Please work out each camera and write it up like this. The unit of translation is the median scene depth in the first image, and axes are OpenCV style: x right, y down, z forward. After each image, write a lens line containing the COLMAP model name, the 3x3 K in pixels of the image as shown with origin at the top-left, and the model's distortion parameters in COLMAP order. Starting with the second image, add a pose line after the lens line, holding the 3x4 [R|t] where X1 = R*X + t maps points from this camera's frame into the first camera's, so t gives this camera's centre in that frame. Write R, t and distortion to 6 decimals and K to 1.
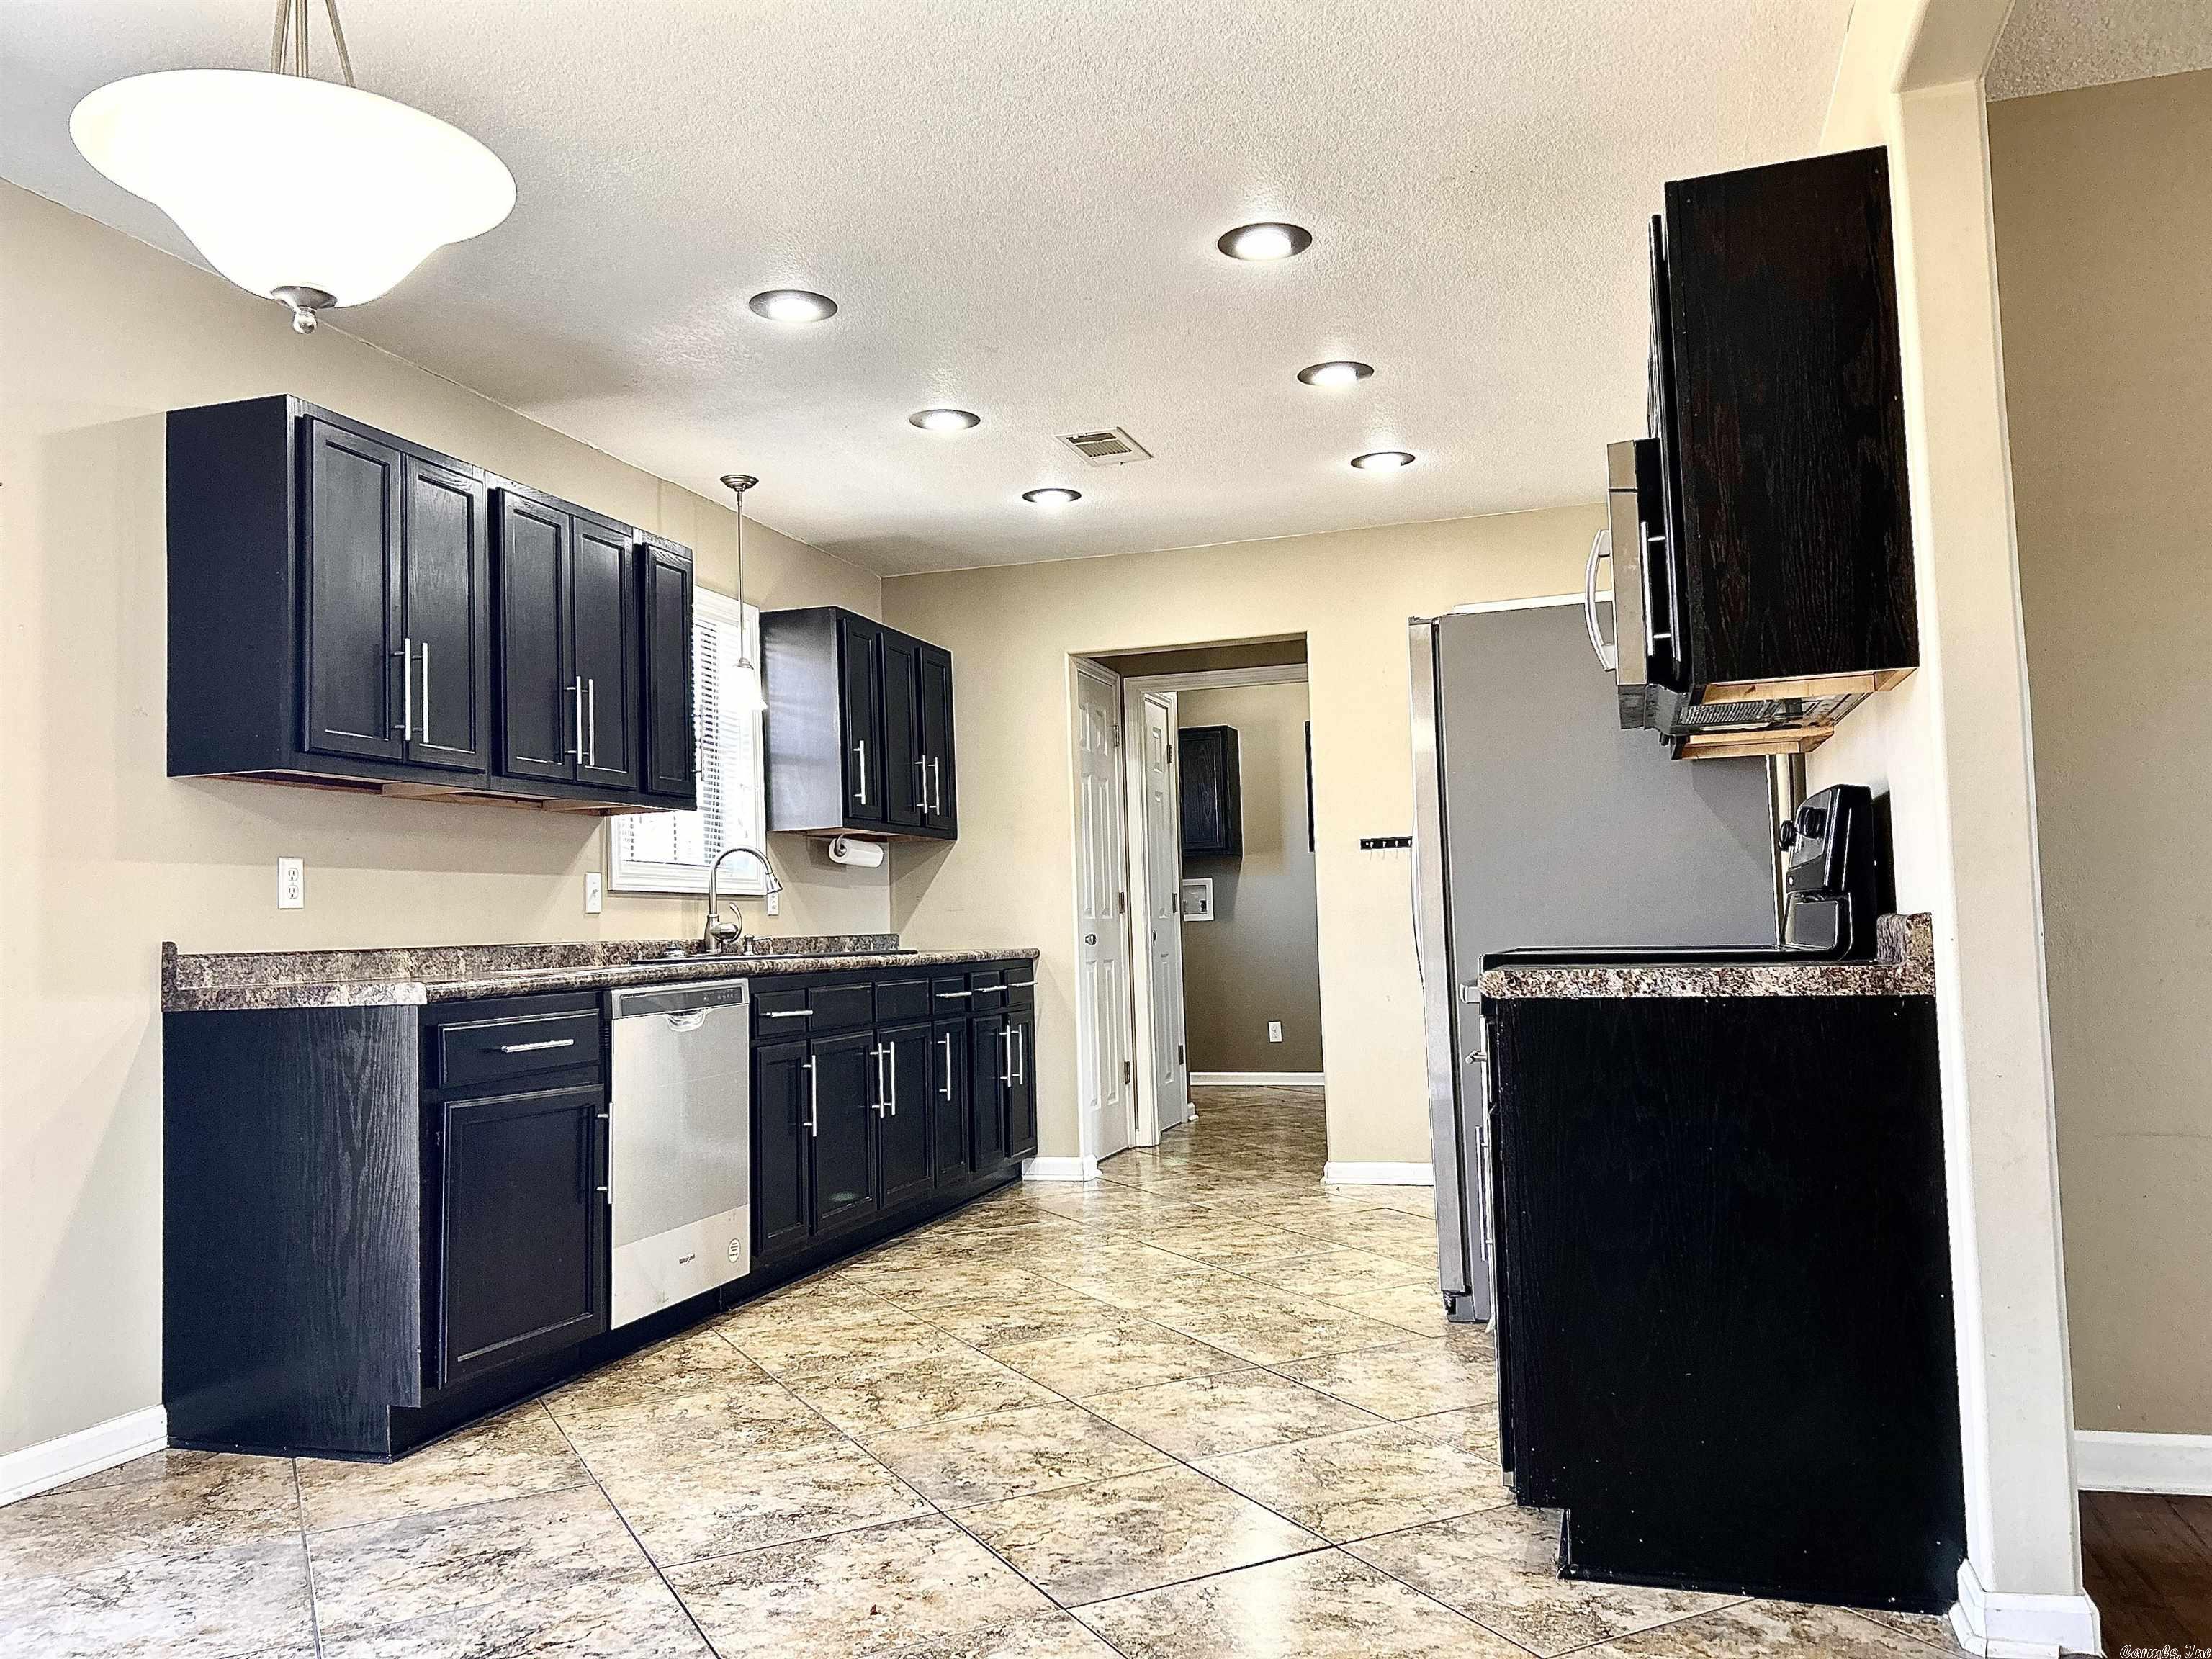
lens RADIAL K [[1655.6, 0, 1112.2], [0, 1655.6, 828.4], [0, 0, 1]] dist [0.034995, -0.032247]
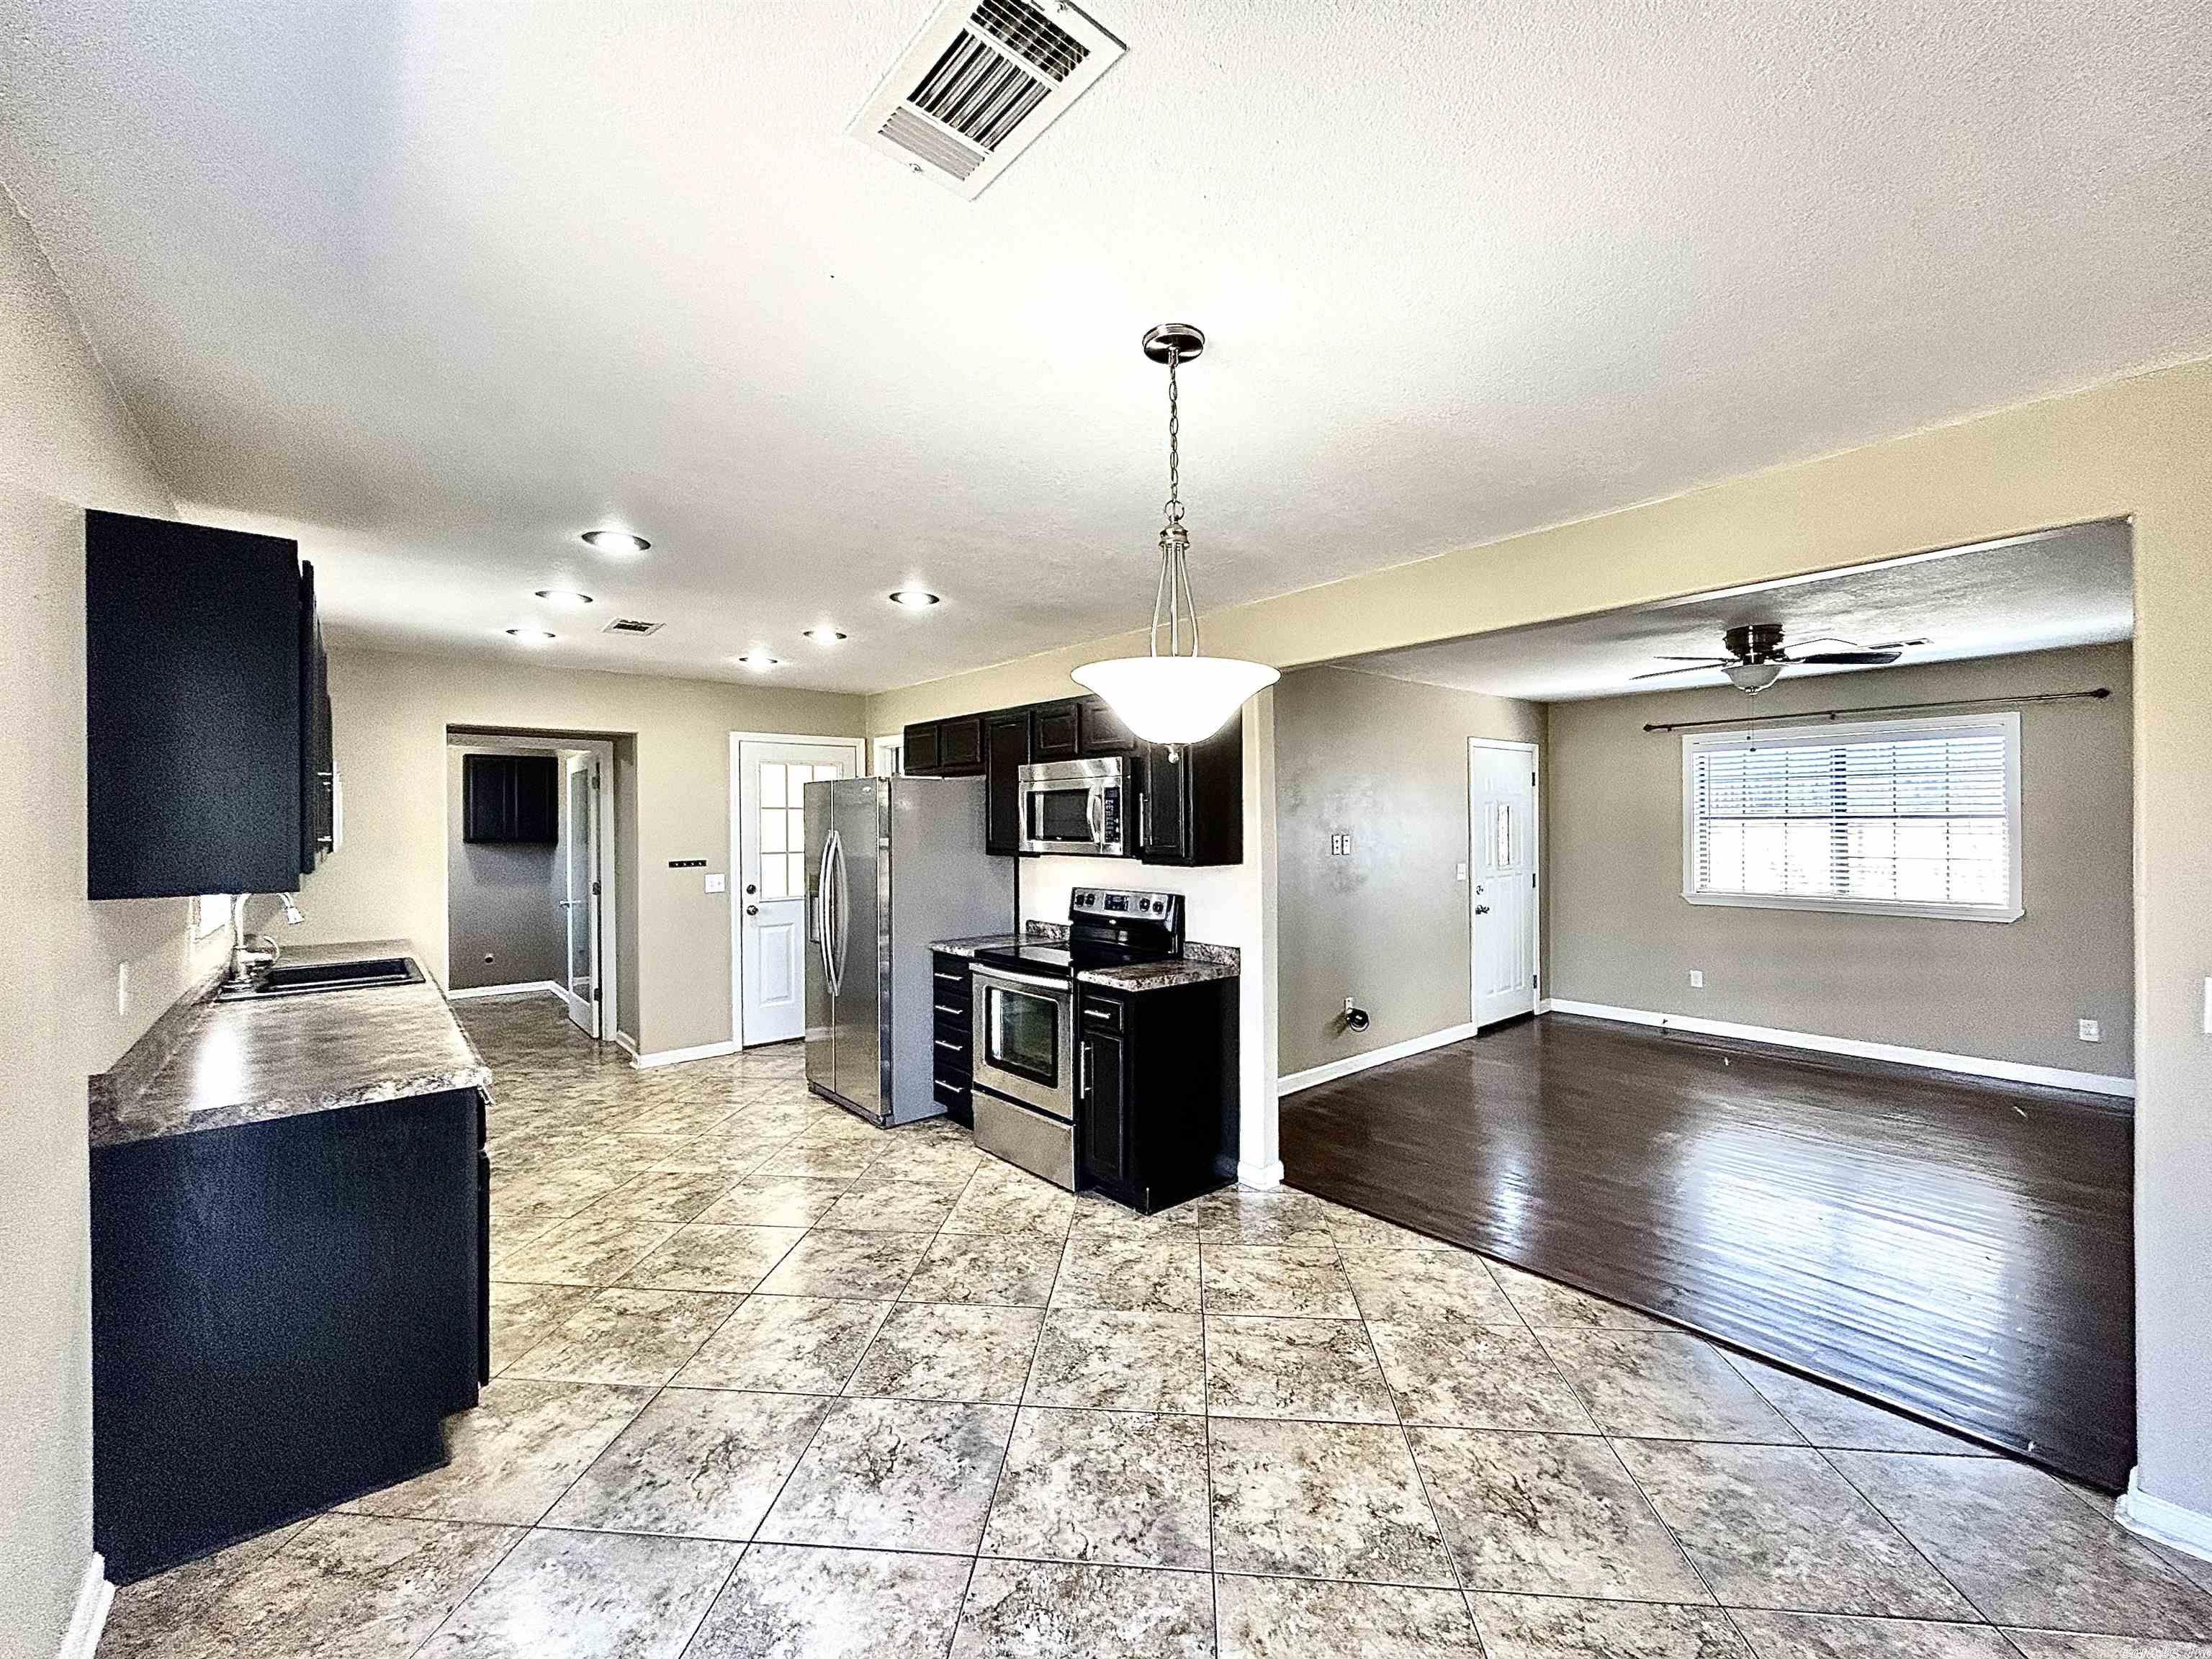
lens RADIAL K [[892.2, 0, 1101.5], [0, 892.2, 825.1], [0, 0, 1]] dist [-0.004248, -0.000196]
pose [[0.542614, 0.029194, 0.839475, -0.701032], [-0.060126, 0.998182, 0.004150, -0.113781], [-0.837827, -0.052727, 0.543383, 0.256233]]
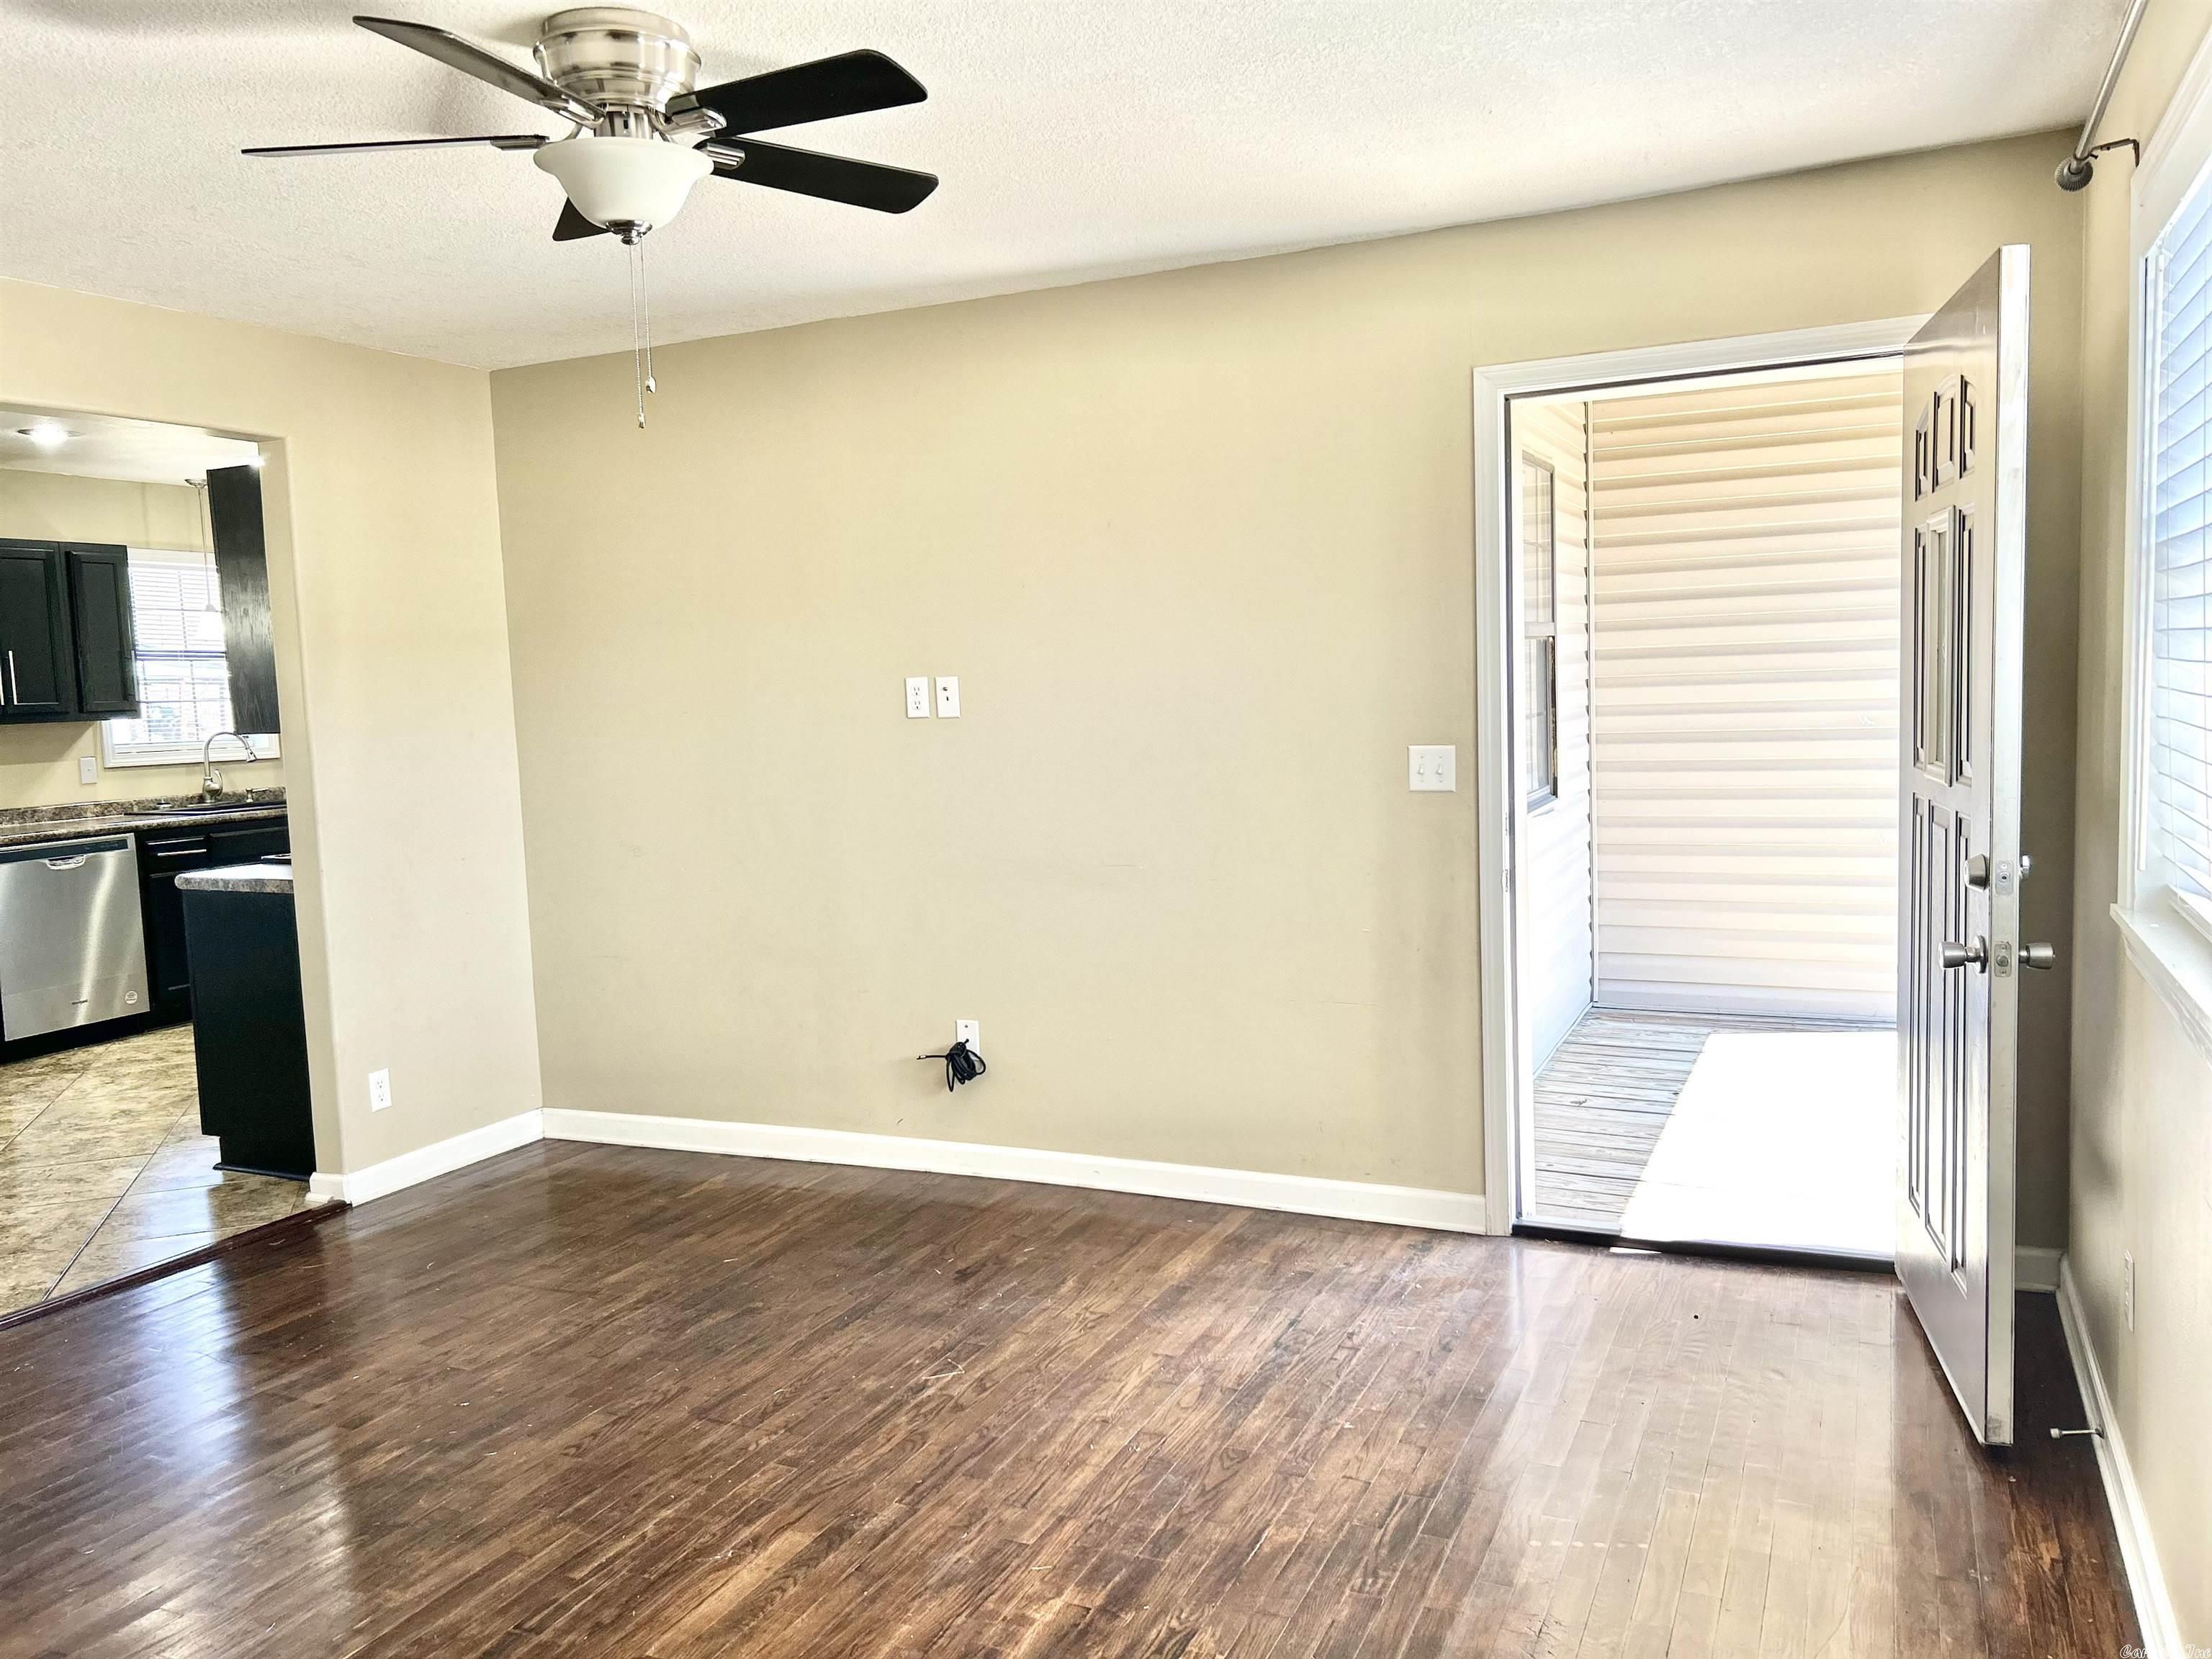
lens RADIAL K [[1655.6, 0, 1119.5], [0, 1655.6, 820.8], [0, 0, 1]] dist [0.034995, -0.032247]
pose [[0.992524, 0.008702, -0.121739, 1.209603], [0.009801, 0.988551, 0.150571, -0.203439], [0.121656, -0.150638, 0.981075, -0.611026]]
